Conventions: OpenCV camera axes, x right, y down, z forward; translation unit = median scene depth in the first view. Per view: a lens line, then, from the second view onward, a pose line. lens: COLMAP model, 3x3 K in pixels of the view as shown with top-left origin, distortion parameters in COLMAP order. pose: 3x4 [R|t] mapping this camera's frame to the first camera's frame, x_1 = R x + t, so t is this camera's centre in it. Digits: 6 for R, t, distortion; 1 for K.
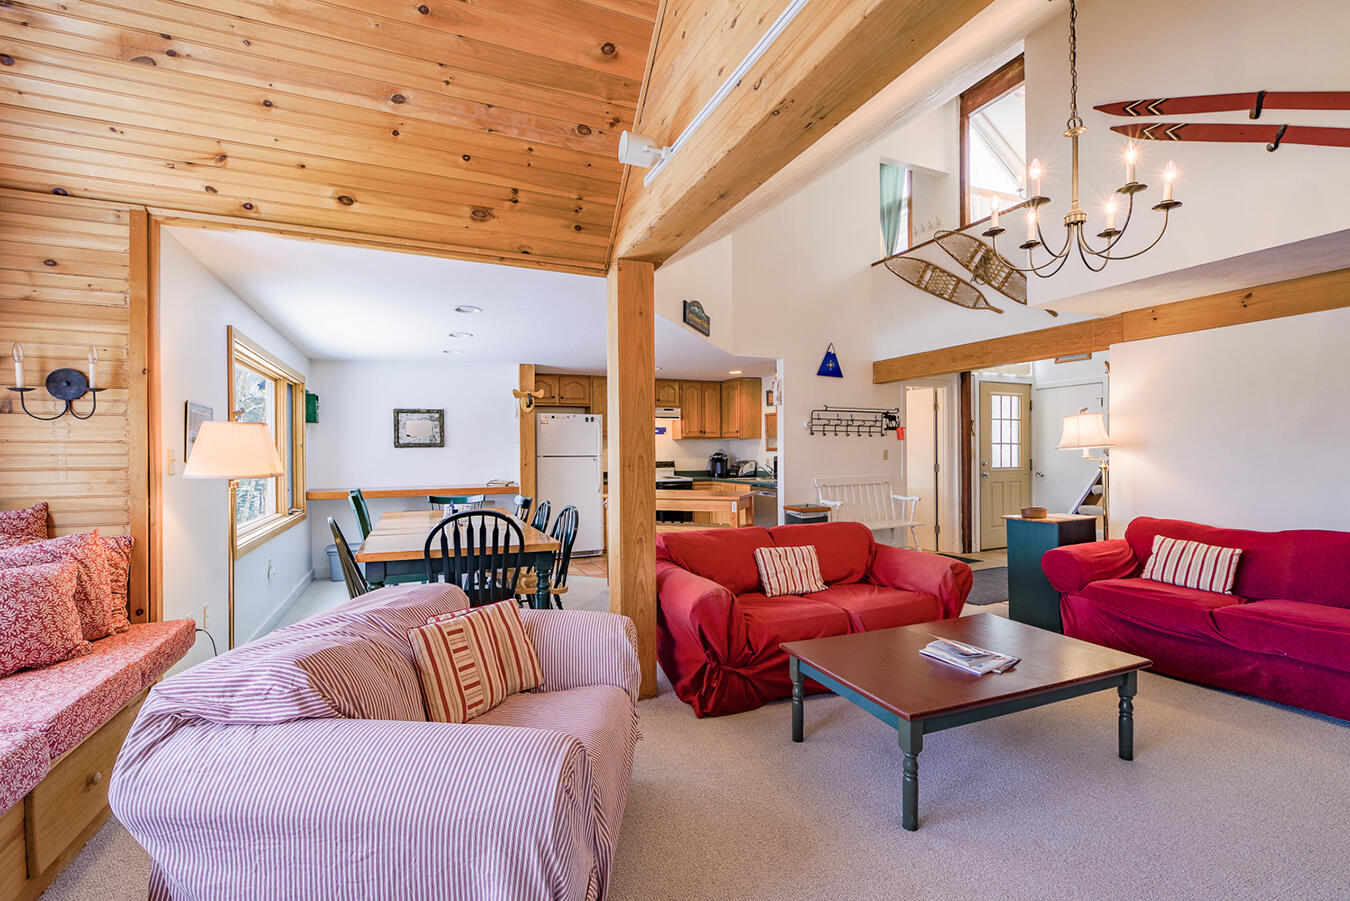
lens RADIAL K [[587.2, 0, 661.2], [0, 587.2, 456.0], [0, 0, 1]] dist [-0.003496, 0.000036]
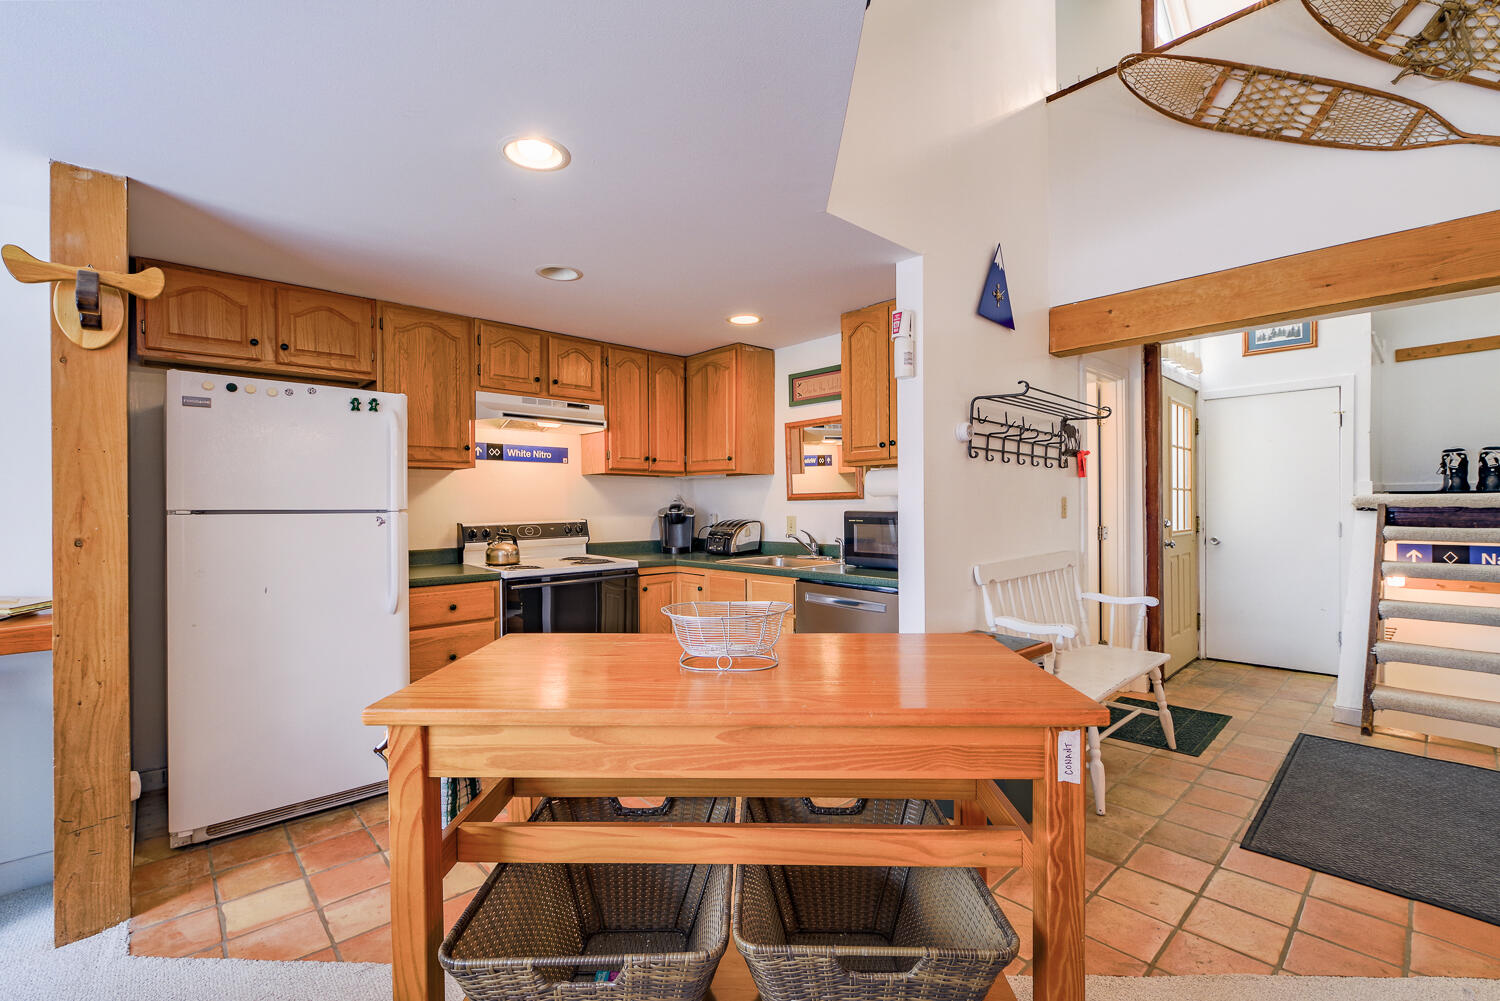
lens RADIAL K [[652.5, 0, 736.4], [0, 652.5, 505.6], [0, 0, 1]] dist [-0.003496, 0.000036]
pose [[0.943884, 0.001281, 0.330275, -0.042892], [0.002404, 0.999939, -0.010749, 0.001744], [-0.330269, 0.010940, 0.943823, 0.579212]]
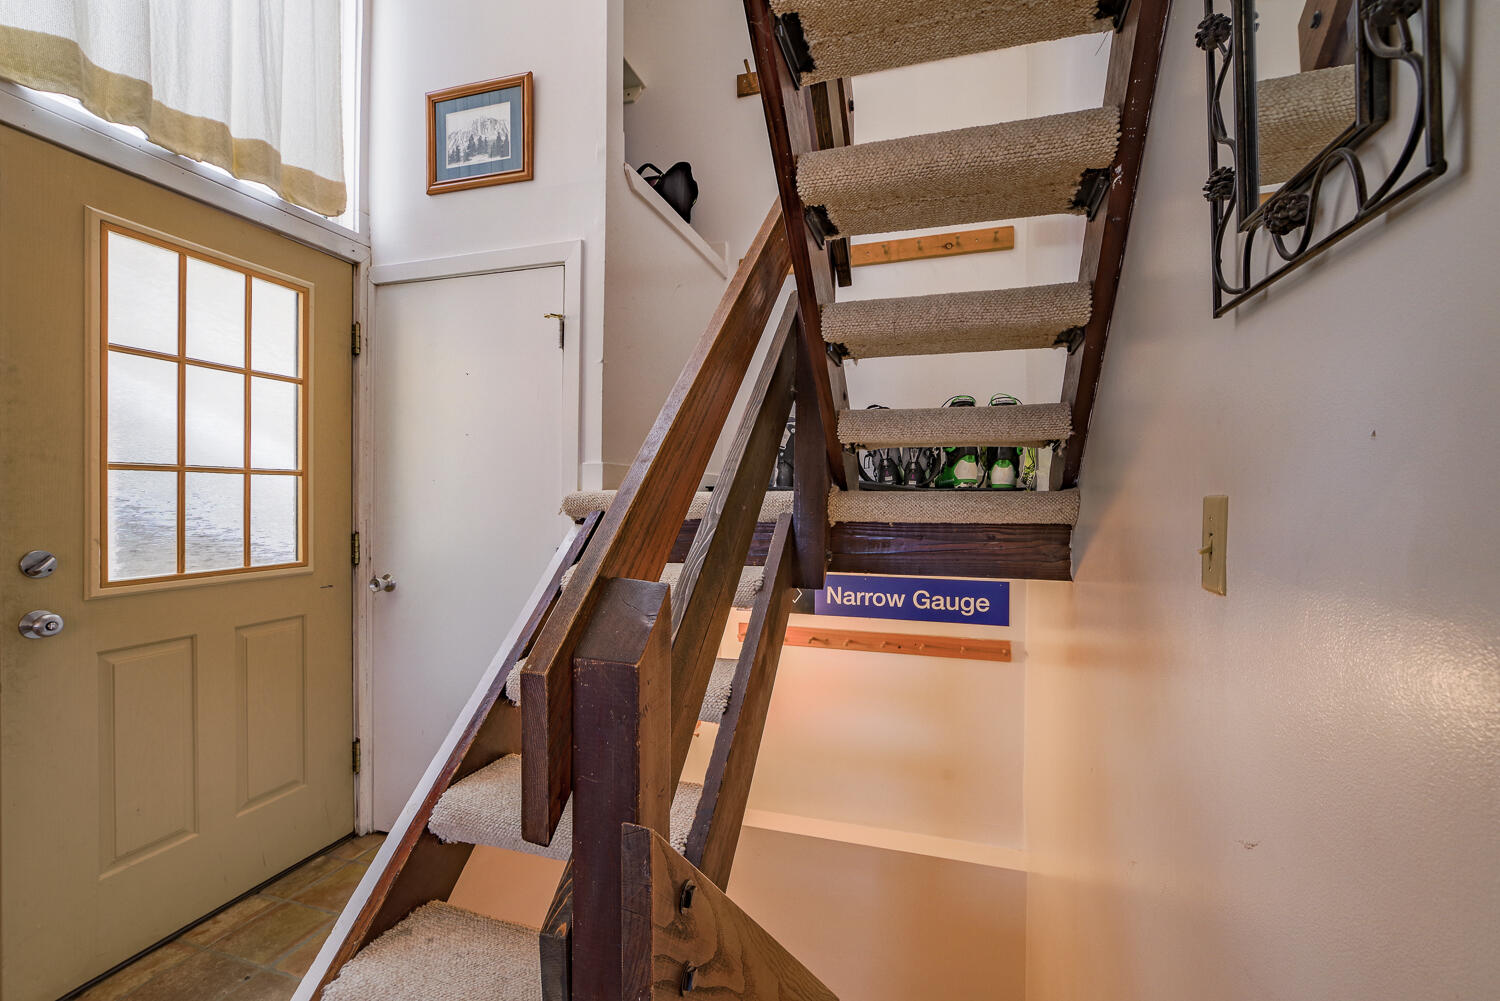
lens RADIAL K [[652.5, 0, 749.6], [0, 652.5, 501.1], [0, 0, 1]] dist [-0.003496, 0.000036]
pose [[0.660923, 0.004484, 0.750440, 0.577999], [-0.006191, 0.999981, -0.000524, -0.010451], [-0.750428, -0.004300, 0.660938, 0.720775]]
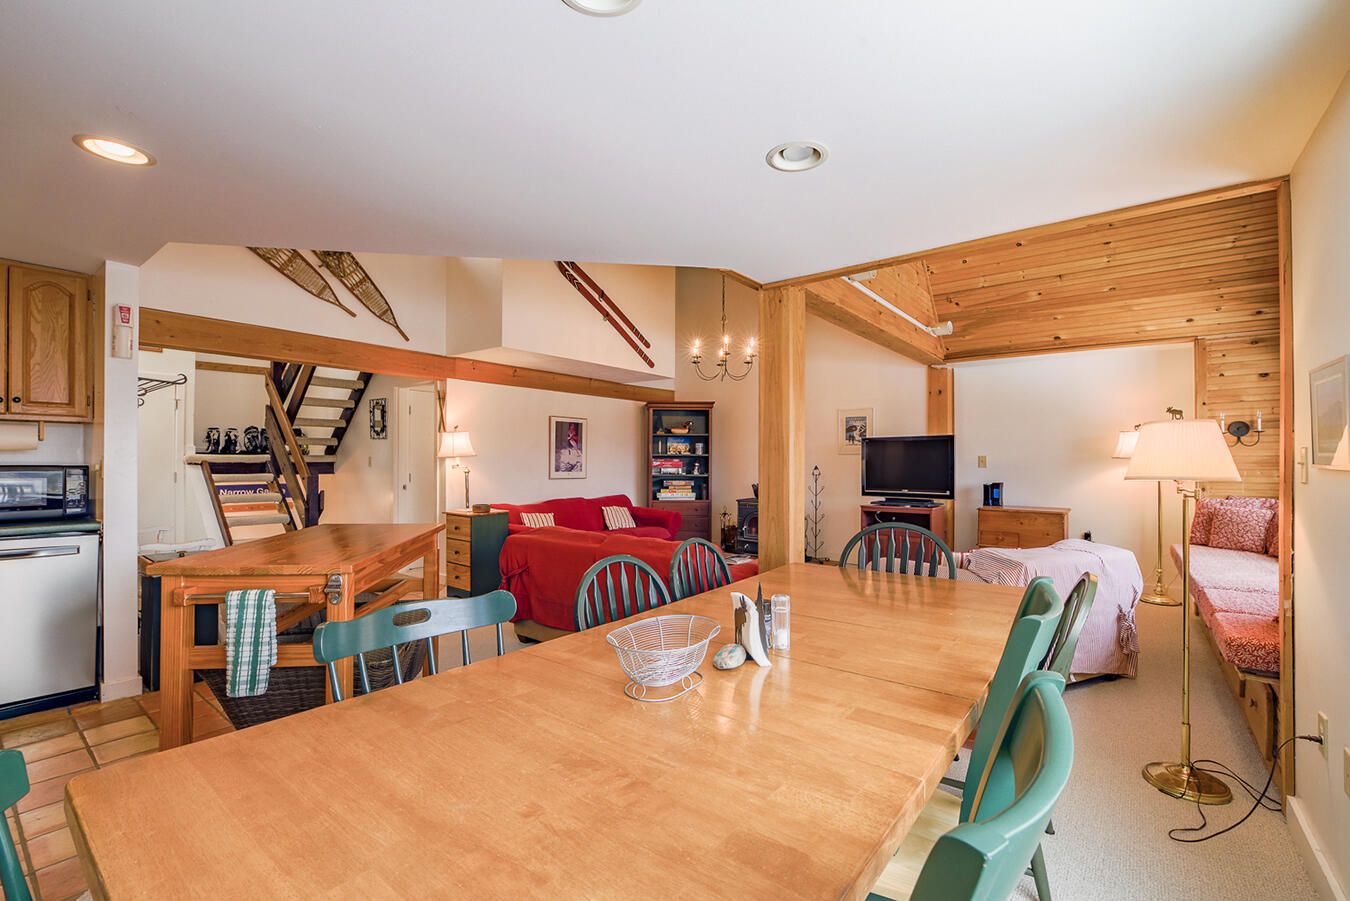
lens RADIAL K [[587.2, 0, 677.4], [0, 587.2, 456.3], [0, 0, 1]] dist [-0.003496, 0.000036]
pose [[-0.484175, 0.011966, 0.874889, -0.396443], [-0.001612, 0.999893, -0.014568, 0.000029], [-0.874970, -0.008464, -0.484103, 0.758642]]
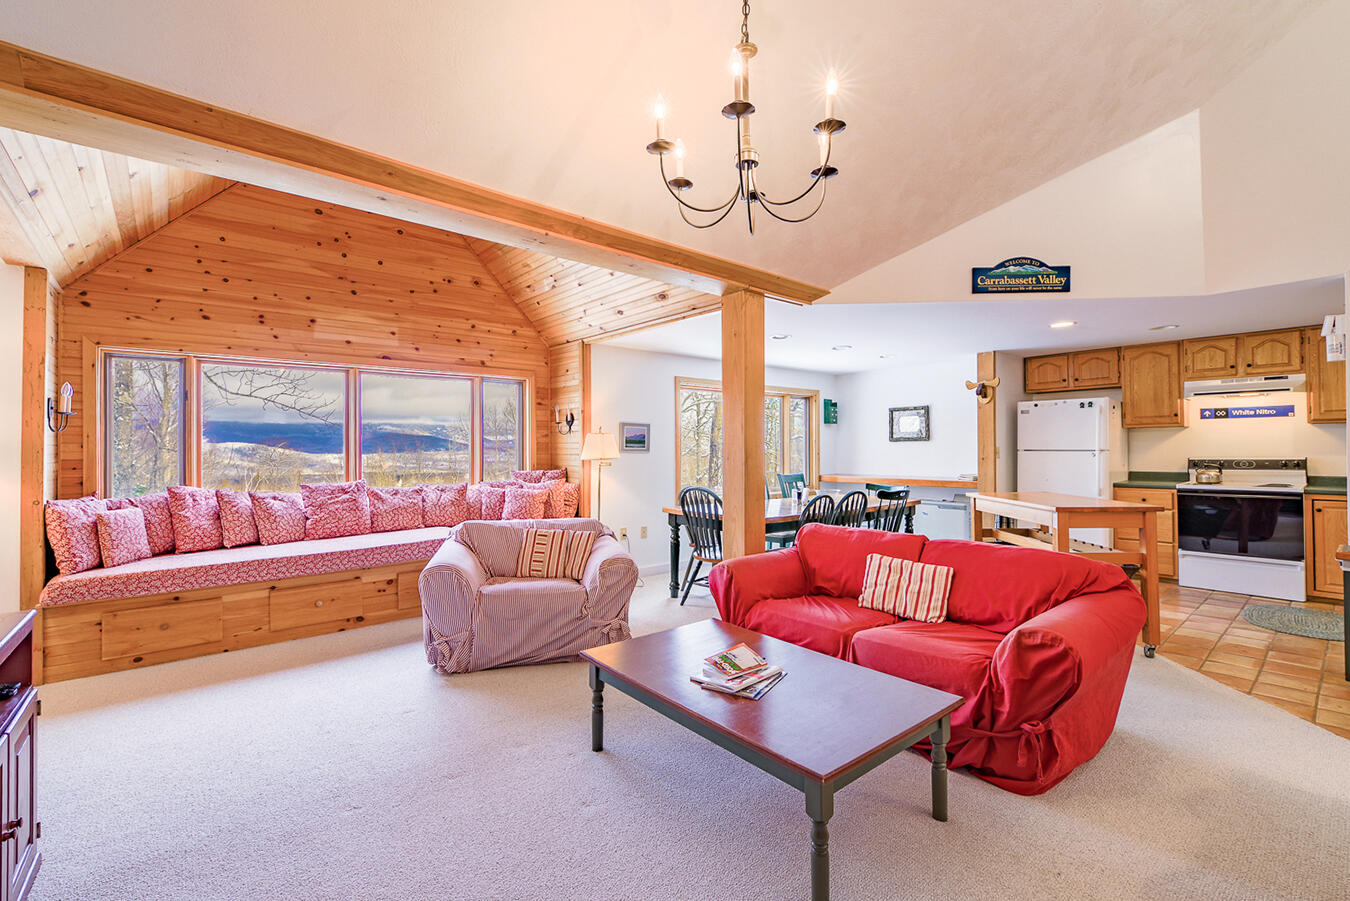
lens RADIAL K [[587.2, 0, 680.2], [0, 587.2, 446.5], [0, 0, 1]] dist [-0.003496, 0.000036]
pose [[0.302603, 0.003663, -0.953110, 0.488280], [-0.003276, 0.999991, 0.002803, -0.005640], [0.953111, 0.002274, 0.302612, 0.231422]]
